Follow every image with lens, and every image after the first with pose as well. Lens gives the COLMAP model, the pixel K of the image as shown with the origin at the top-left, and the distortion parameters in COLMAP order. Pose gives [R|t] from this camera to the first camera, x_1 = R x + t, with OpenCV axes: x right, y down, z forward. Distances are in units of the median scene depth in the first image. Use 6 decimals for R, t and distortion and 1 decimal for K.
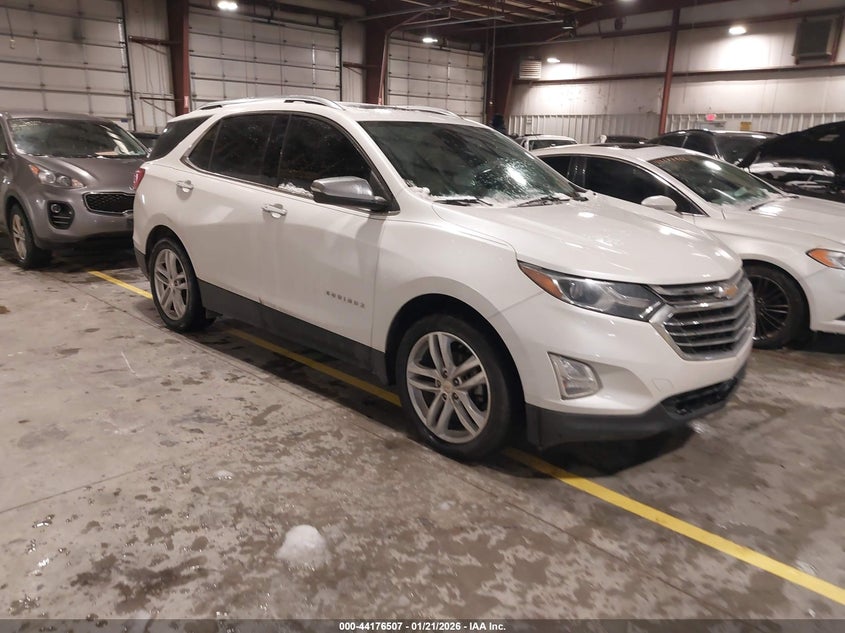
lens RADIAL K [[642.3, 0, 422.5], [0, 642.3, 316.5], [0, 0, 1]] dist [0.007420, -0.000095]
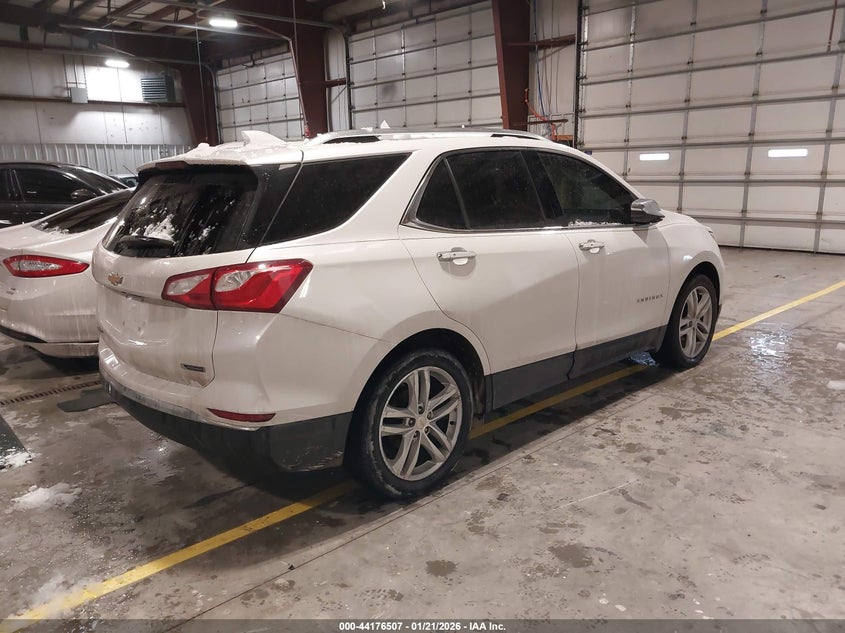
lens RADIAL K [[642.3, 0, 422.5], [0, 642.3, 316.5], [0, 0, 1]] dist [0.007420, -0.000095]
pose [[0.057487, -0.248774, 0.966854, -1.201608], [0.283659, 0.932612, 0.223098, -0.352843], [-0.957201, 0.261431, 0.124180, 1.129907]]
